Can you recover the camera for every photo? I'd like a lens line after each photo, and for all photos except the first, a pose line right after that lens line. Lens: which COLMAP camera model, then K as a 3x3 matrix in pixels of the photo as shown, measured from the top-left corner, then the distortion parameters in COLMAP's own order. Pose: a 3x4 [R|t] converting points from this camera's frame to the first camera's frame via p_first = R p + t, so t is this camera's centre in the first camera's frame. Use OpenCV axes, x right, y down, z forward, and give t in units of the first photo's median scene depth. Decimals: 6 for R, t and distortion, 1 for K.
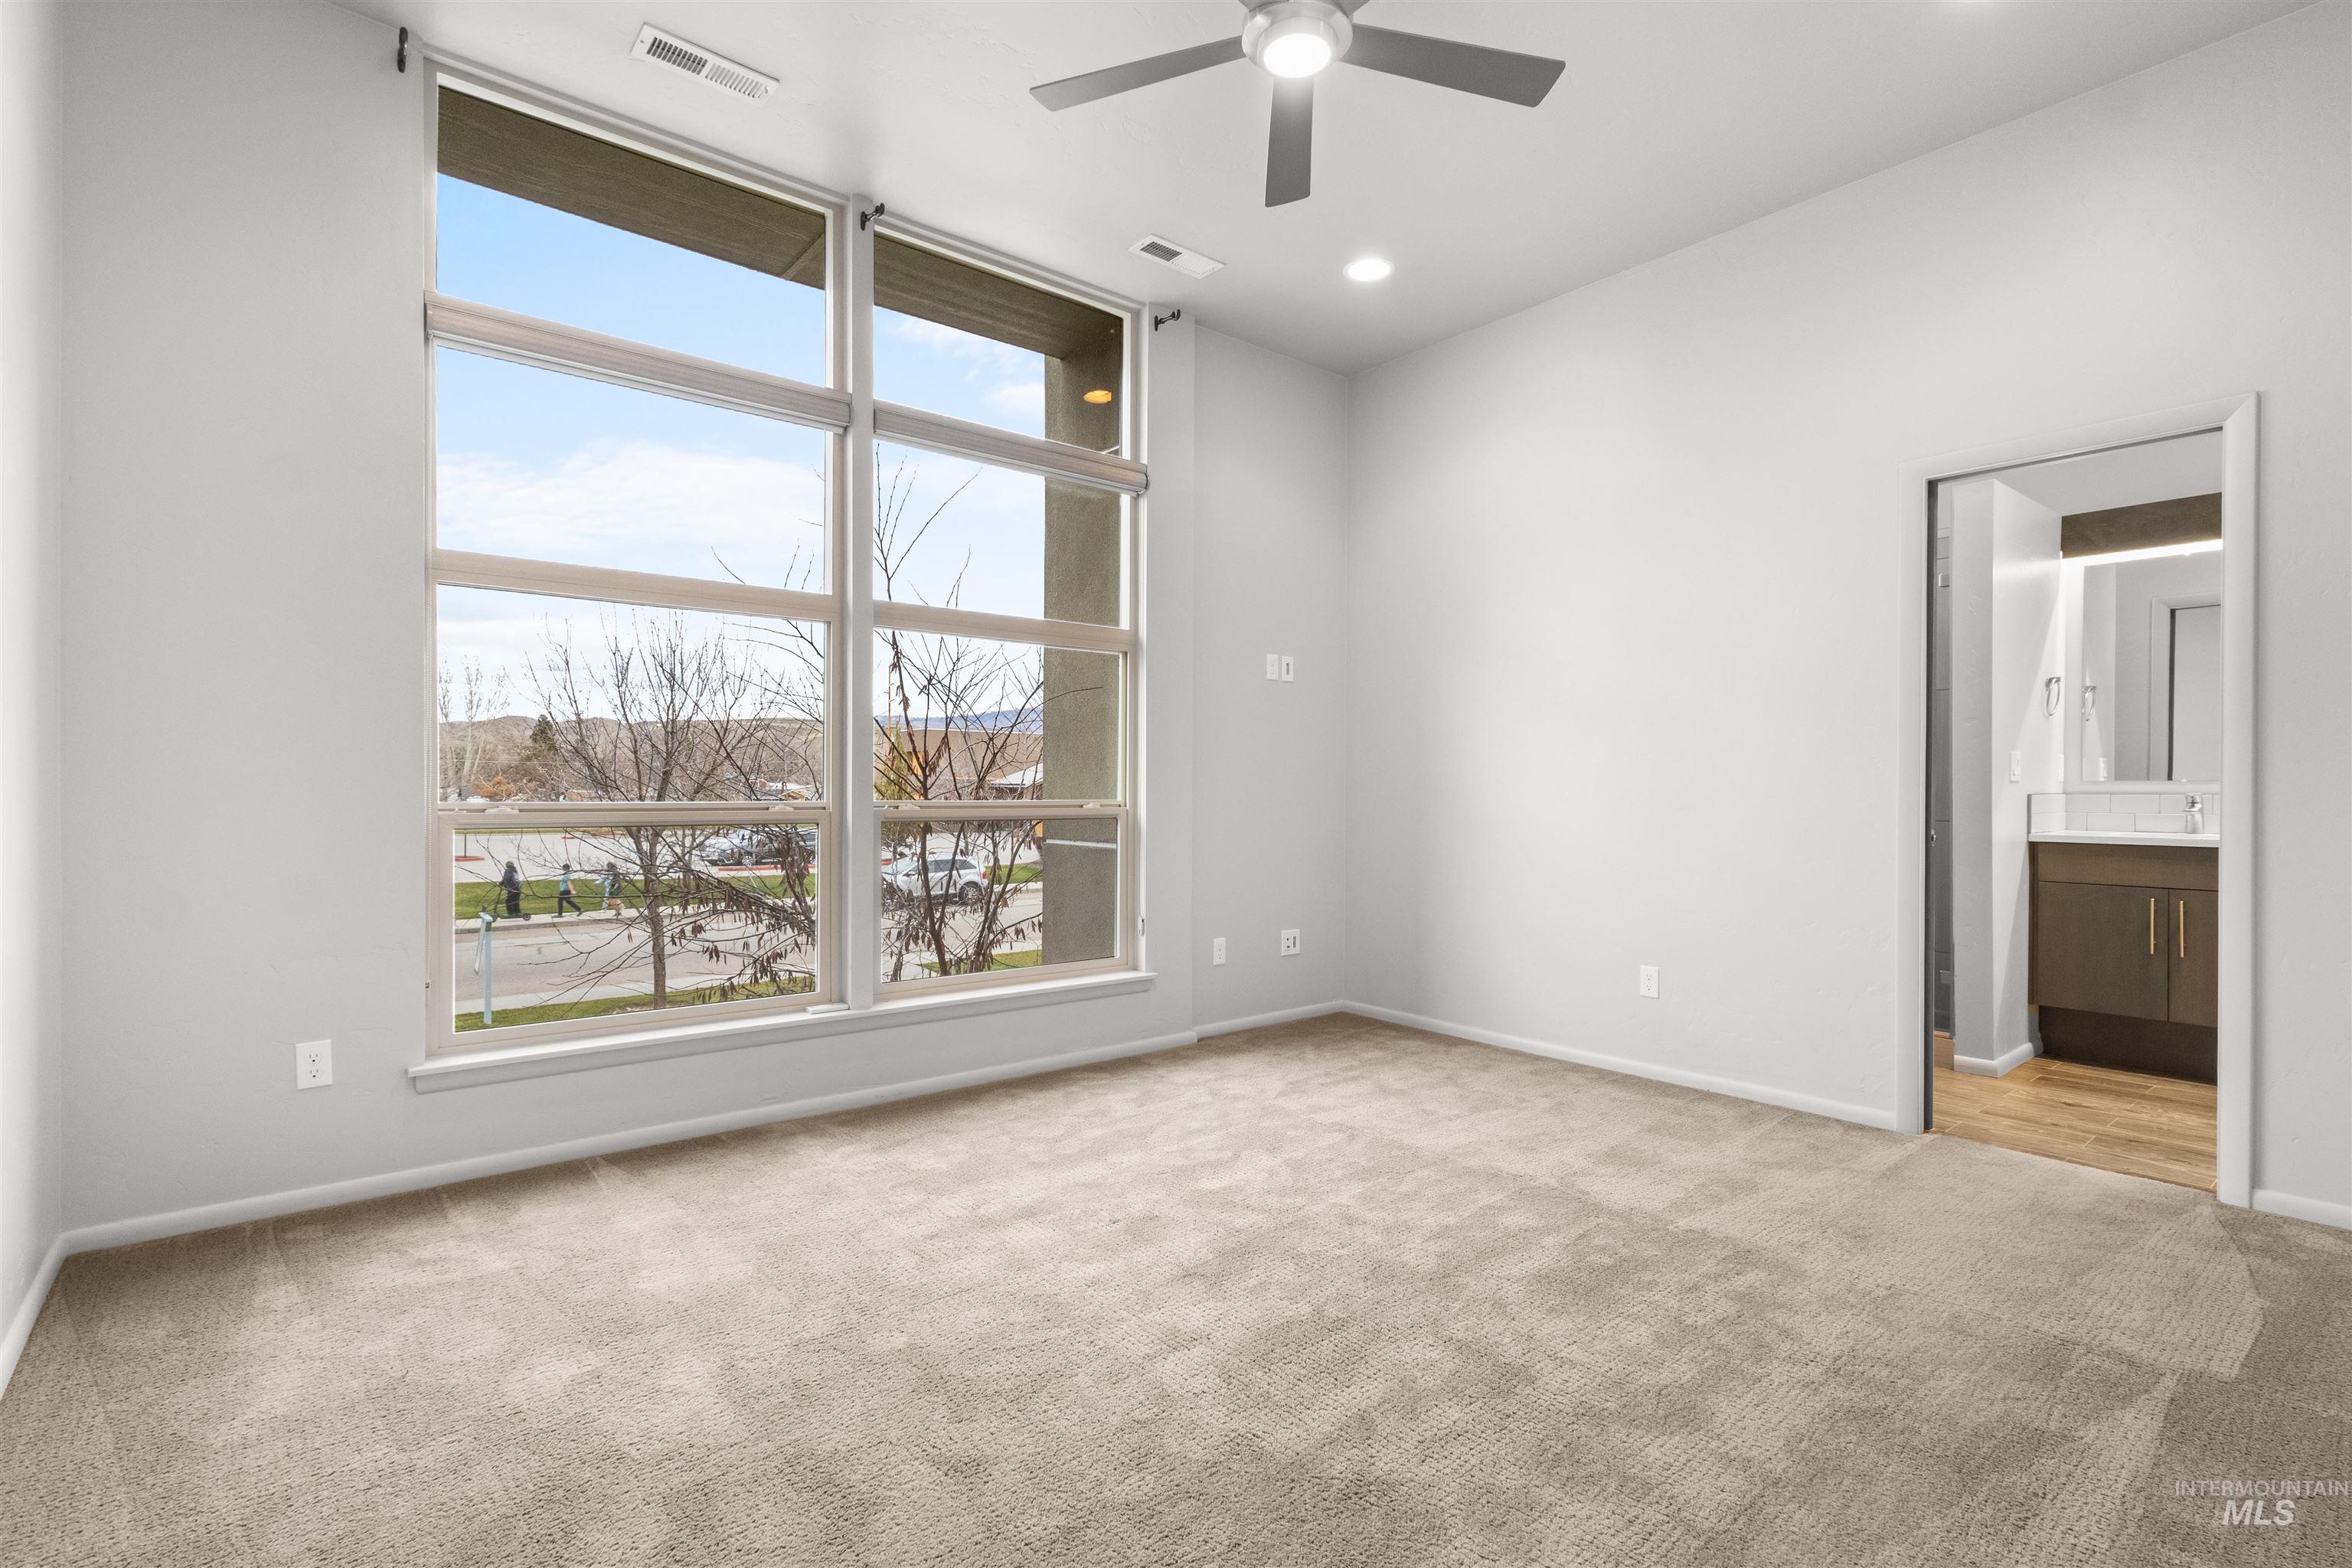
lens RADIAL K [[1097.9, 0, 1158.2], [0, 1097.9, 790.8], [0, 0, 1]] dist [0.002838, 0.000311]
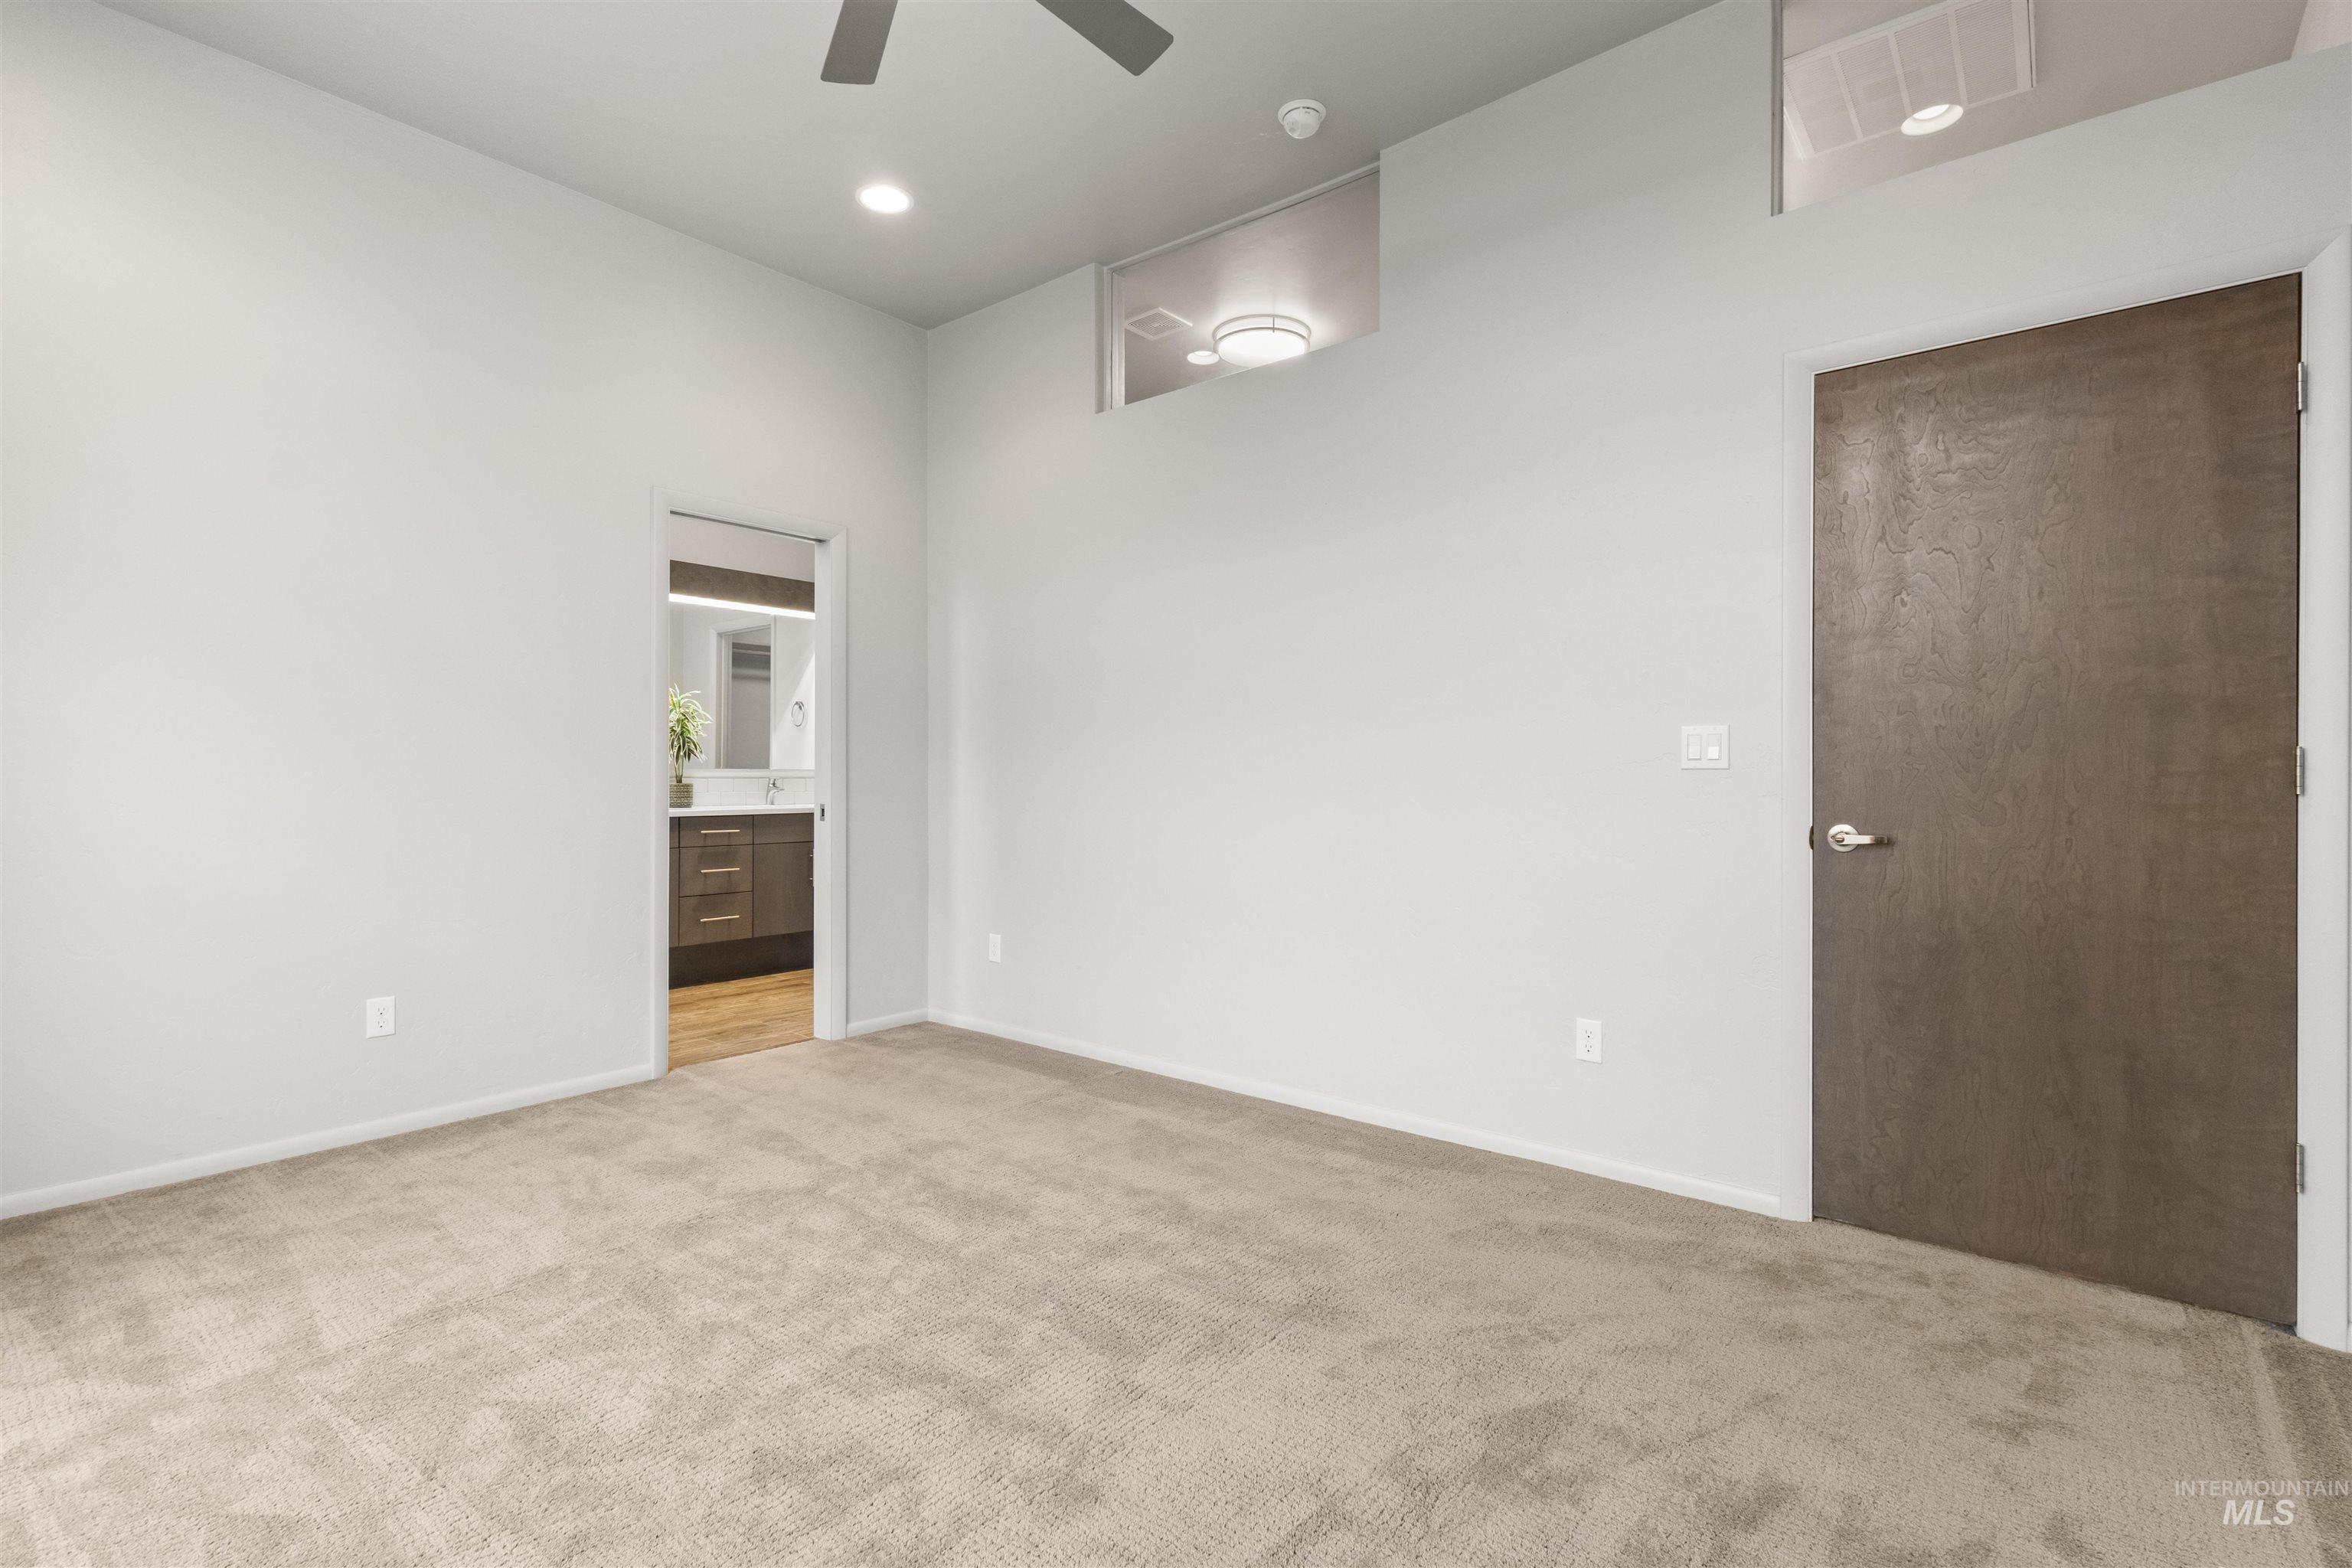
lens RADIAL K [[1089.4, 0, 1171.1], [0, 1089.4, 784.0], [0, 0, 1]] dist [0.001975, 0.000478]
pose [[-0.208391, -0.014785, 0.977934, -0.583189], [0.000063, 0.999886, 0.015130, -0.011801], [-0.978046, 0.003215, -0.208366, 0.775344]]
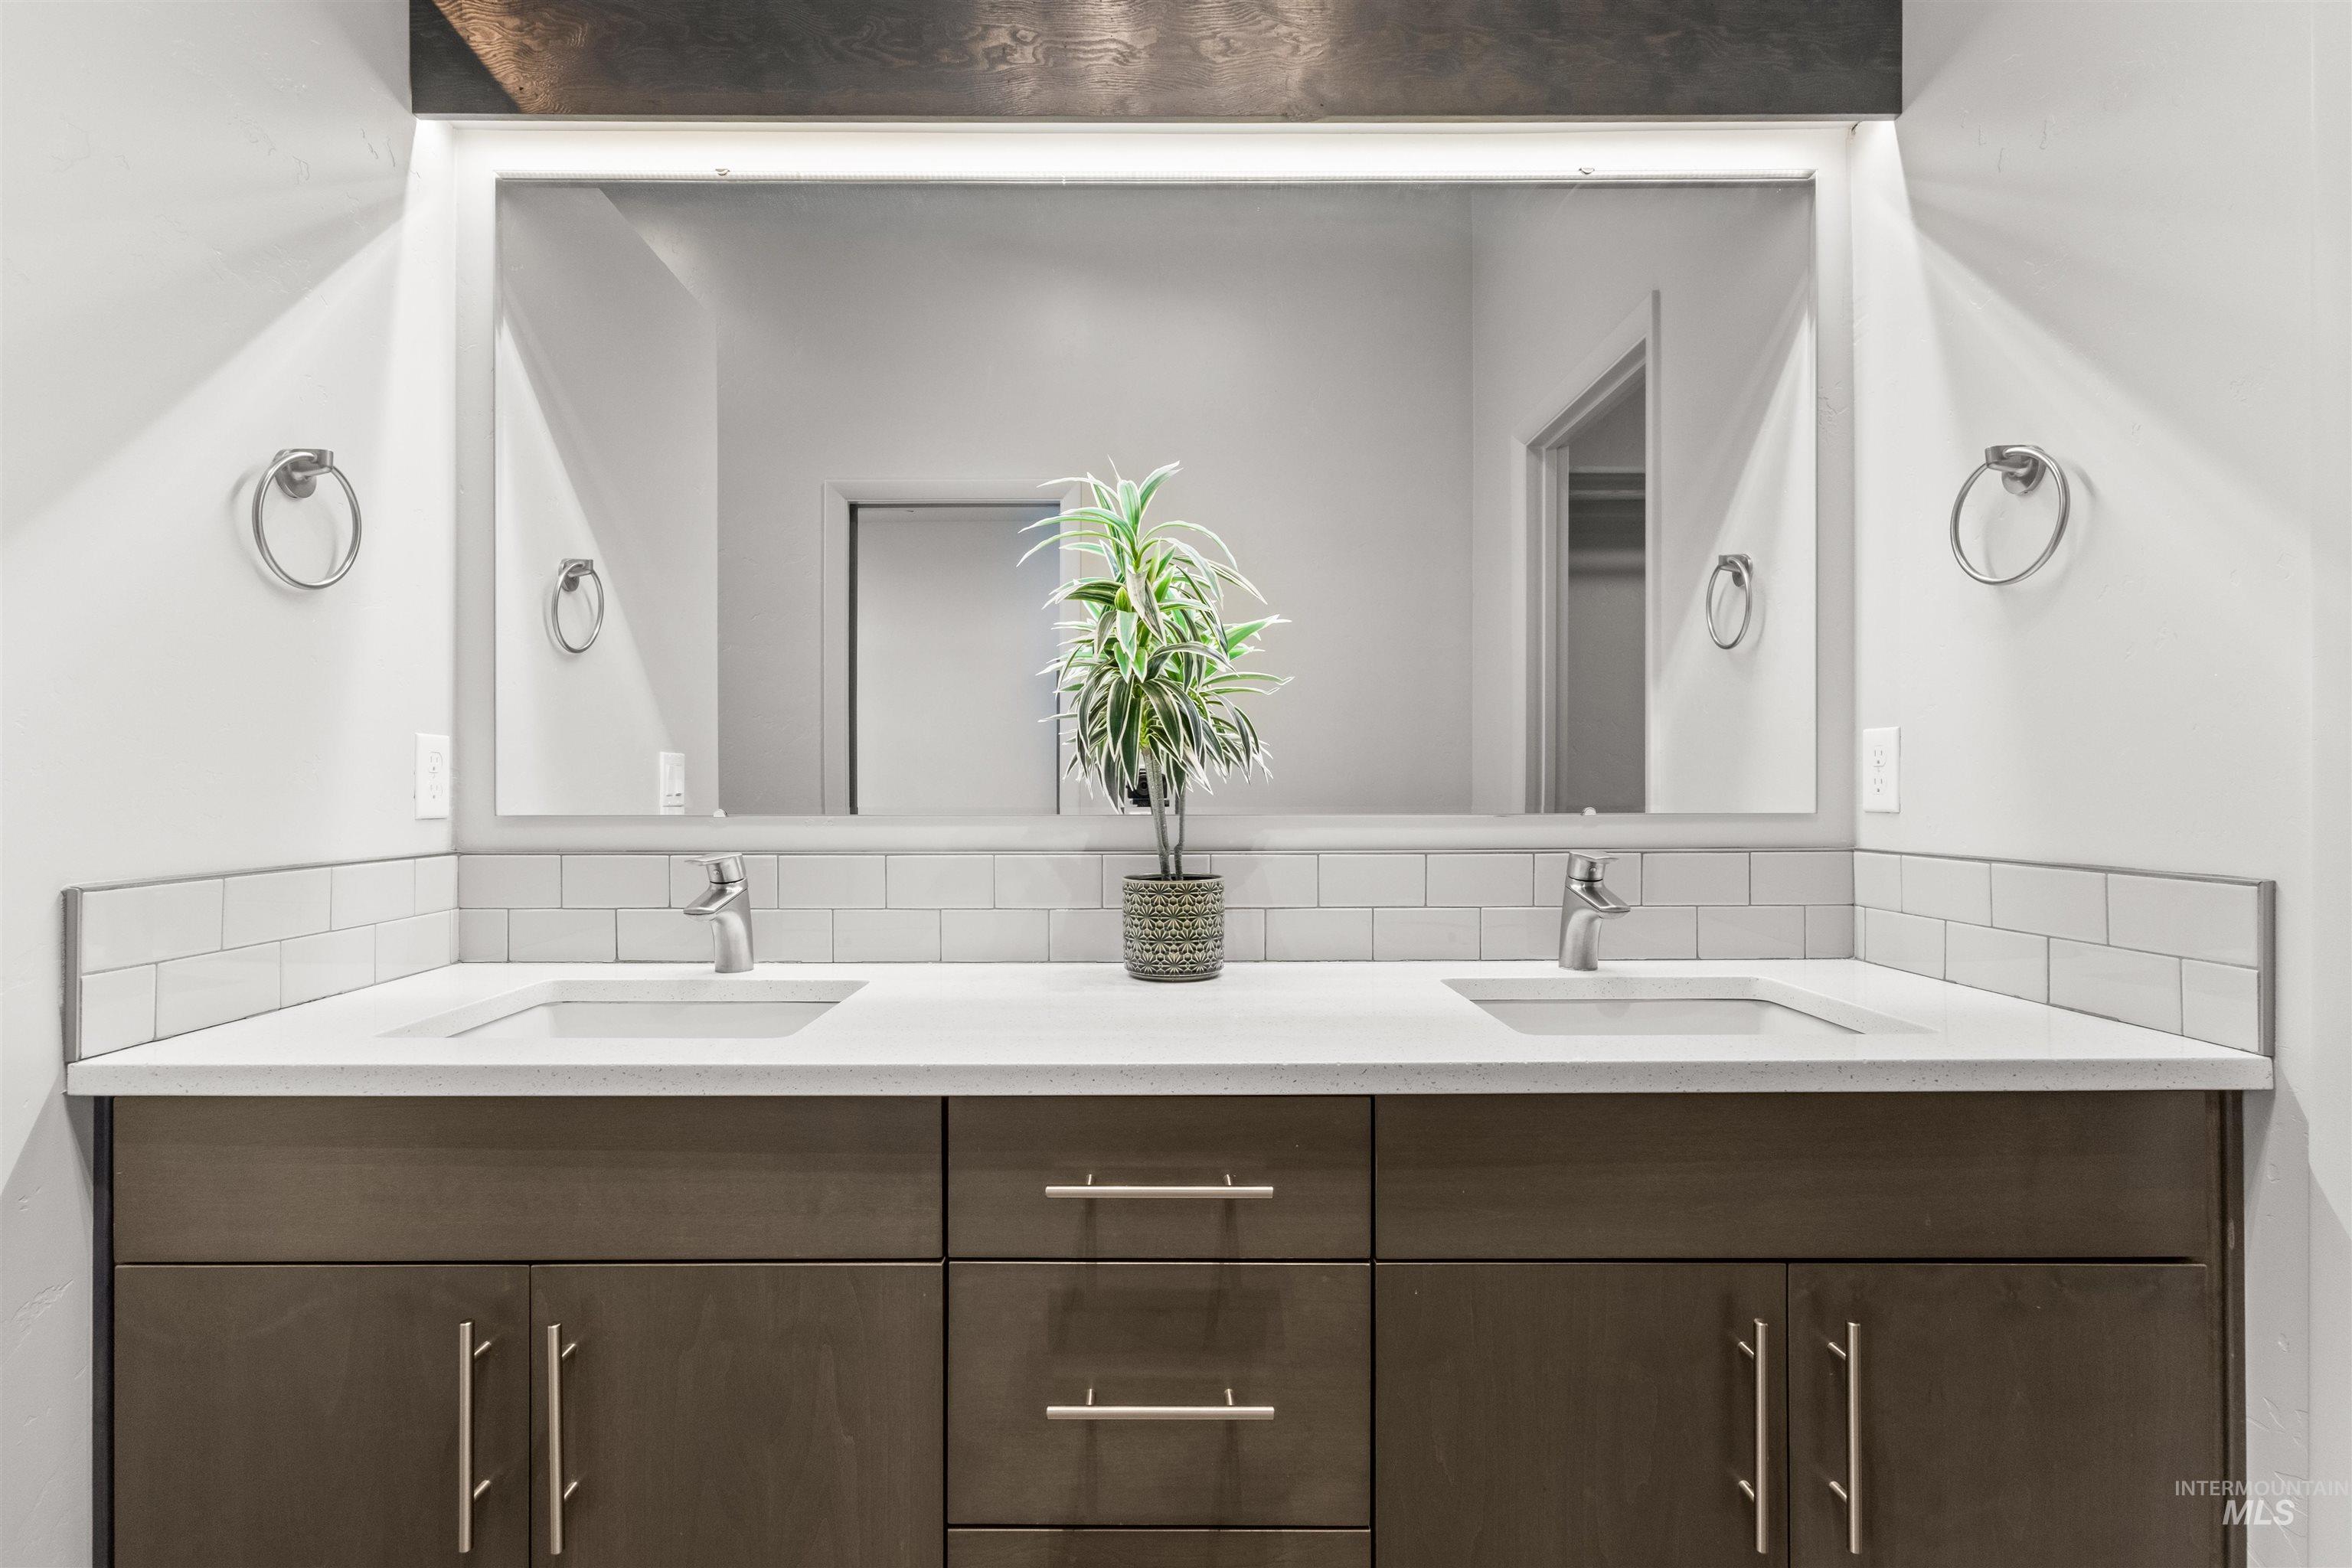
lens RADIAL K [[1089.4, 0, 1171.1], [0, 1089.4, 784.0], [0, 0, 1]] dist [0.001975, 0.000478]
pose [[0.618499, -0.000005, 0.785786, 1.028021], [0.010111, 0.999917, -0.007953, -0.020584], [-0.785721, 0.012864, 0.618448, 0.923269]]
